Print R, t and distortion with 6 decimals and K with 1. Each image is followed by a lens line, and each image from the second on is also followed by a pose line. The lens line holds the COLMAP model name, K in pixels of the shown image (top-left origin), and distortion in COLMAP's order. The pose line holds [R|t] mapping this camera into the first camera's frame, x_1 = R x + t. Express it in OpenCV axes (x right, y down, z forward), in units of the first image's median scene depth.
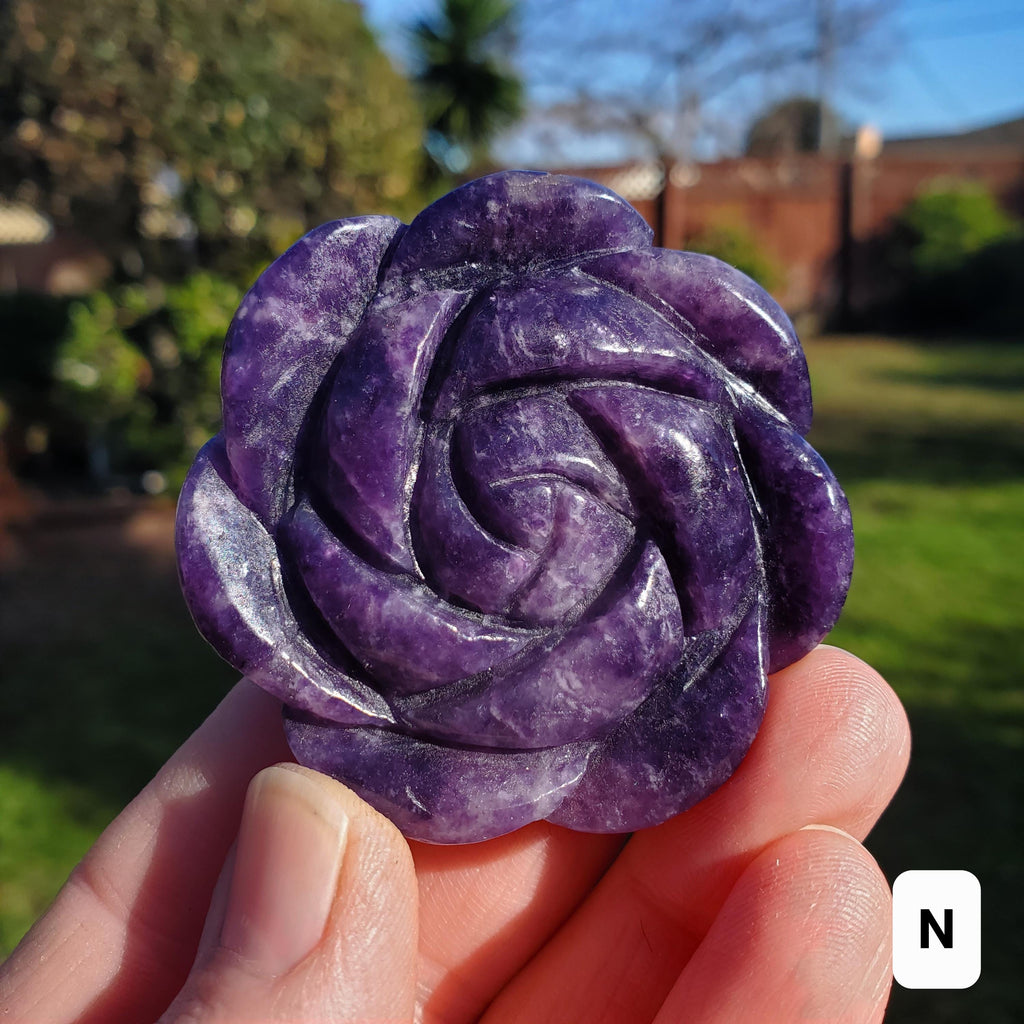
lens RADIAL K [[1181.6, 0, 512.0], [0, 1181.6, 512.0], [0, 0, 1]] dist [-0.124709, 0.118103]
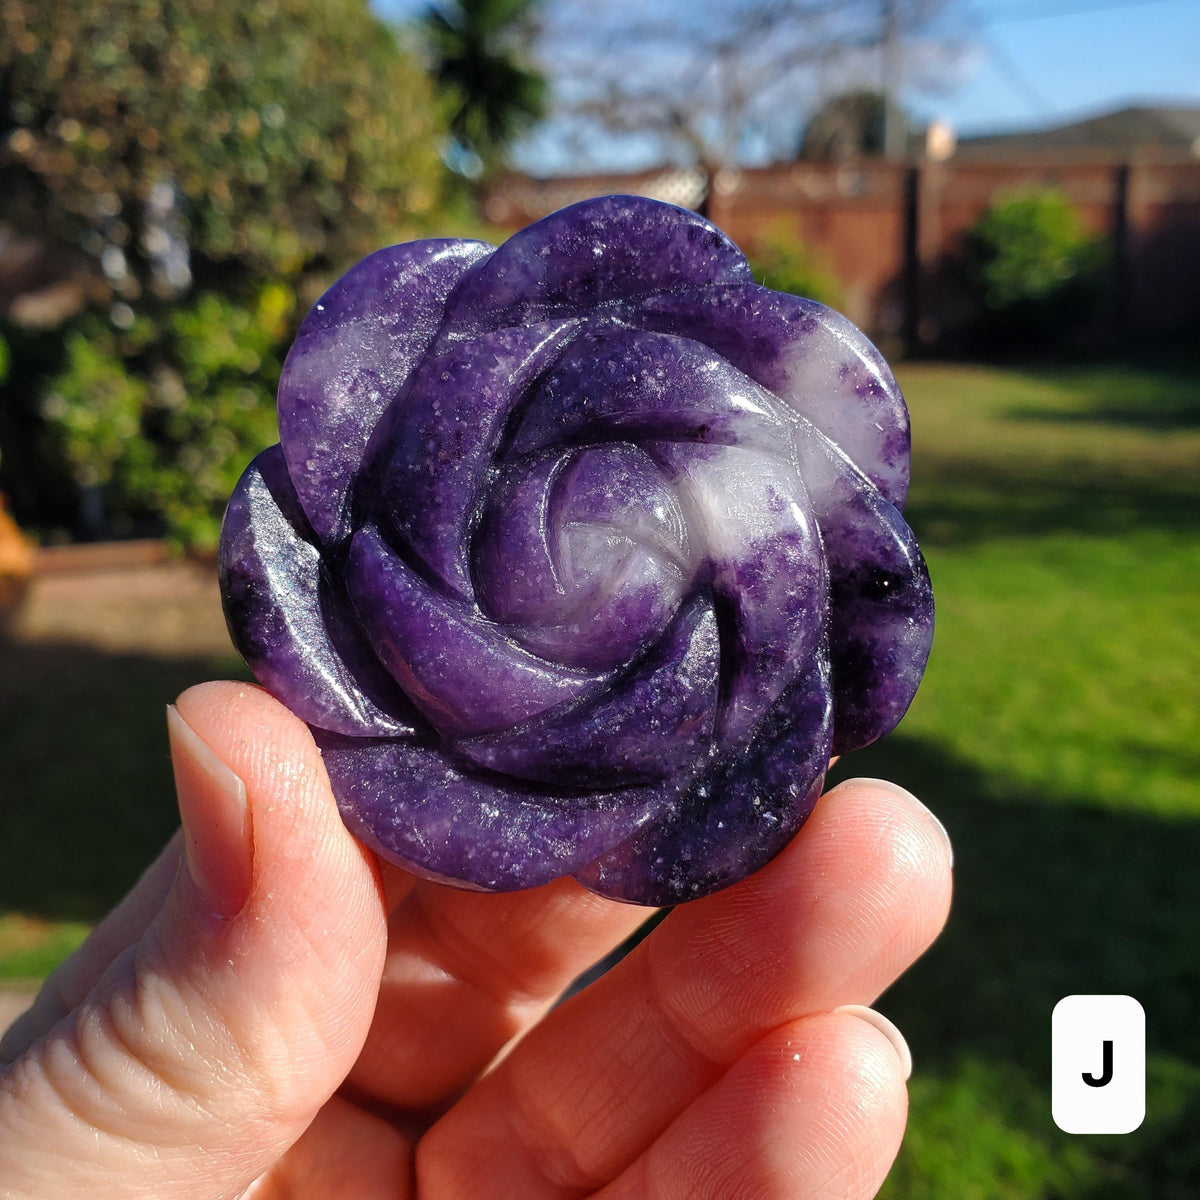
lens RADIAL K [[1448.6, 0, 603.1], [0, 1448.6, 625.7], [0, 0, 1]] dist [-0.175841, 0.253703]
pose [[0.998347, -0.019186, 0.054175, -0.024081], [0.017832, 0.999519, 0.025373, 0.031353], [-0.054635, -0.024365, 0.998209, -0.140620]]
